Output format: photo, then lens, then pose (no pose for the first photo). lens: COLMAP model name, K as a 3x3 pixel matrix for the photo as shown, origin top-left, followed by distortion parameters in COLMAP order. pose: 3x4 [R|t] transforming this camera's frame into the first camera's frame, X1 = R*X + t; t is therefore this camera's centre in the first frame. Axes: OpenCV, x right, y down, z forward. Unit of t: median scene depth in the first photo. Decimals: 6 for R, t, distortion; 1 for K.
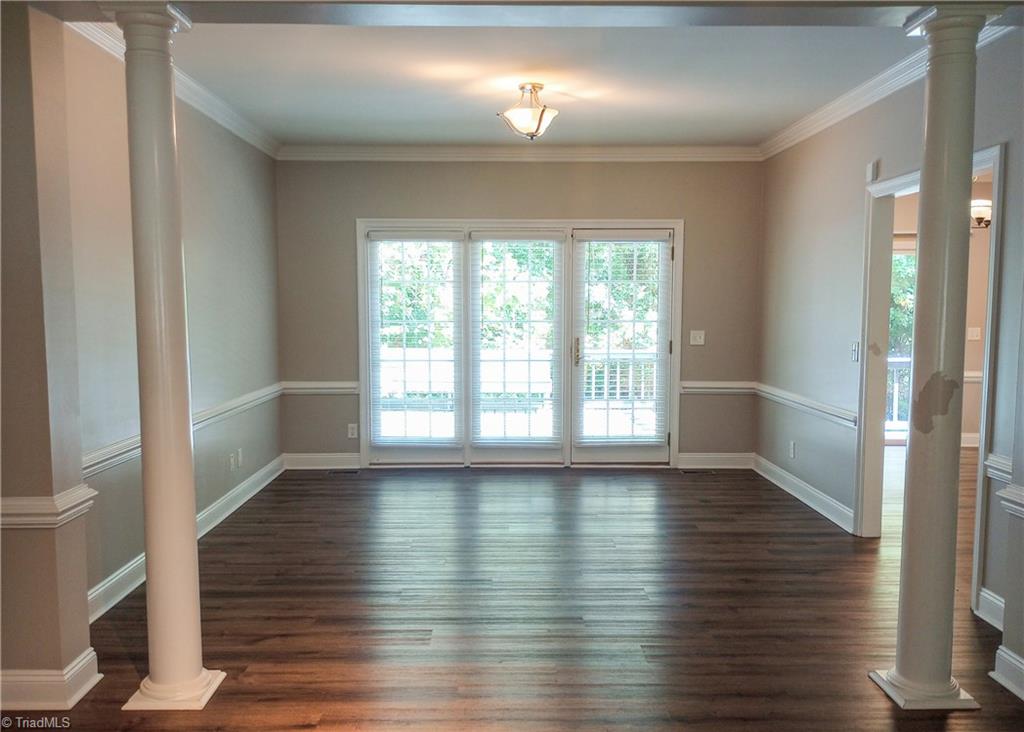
lens RADIAL K [[858.8, 0, 512.0], [0, 858.8, 366.0], [0, 0, 1]] dist [0.064635, -0.082129]
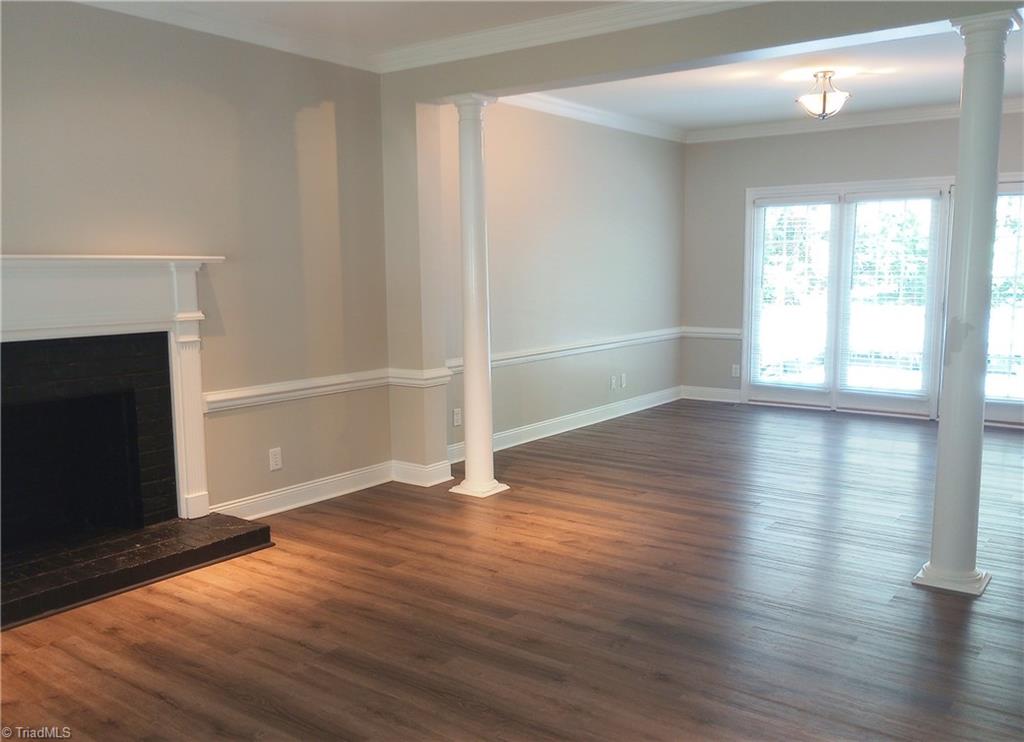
lens RADIAL K [[879.4, 0, 512.0], [0, 879.4, 371.0], [0, 0, 1]] dist [0.065328, -0.092673]
pose [[0.801307, 0.069362, -0.594218, 0.292831], [-0.038344, 0.997168, 0.064691, 0.009855], [0.597023, -0.029053, 0.801698, -0.151925]]
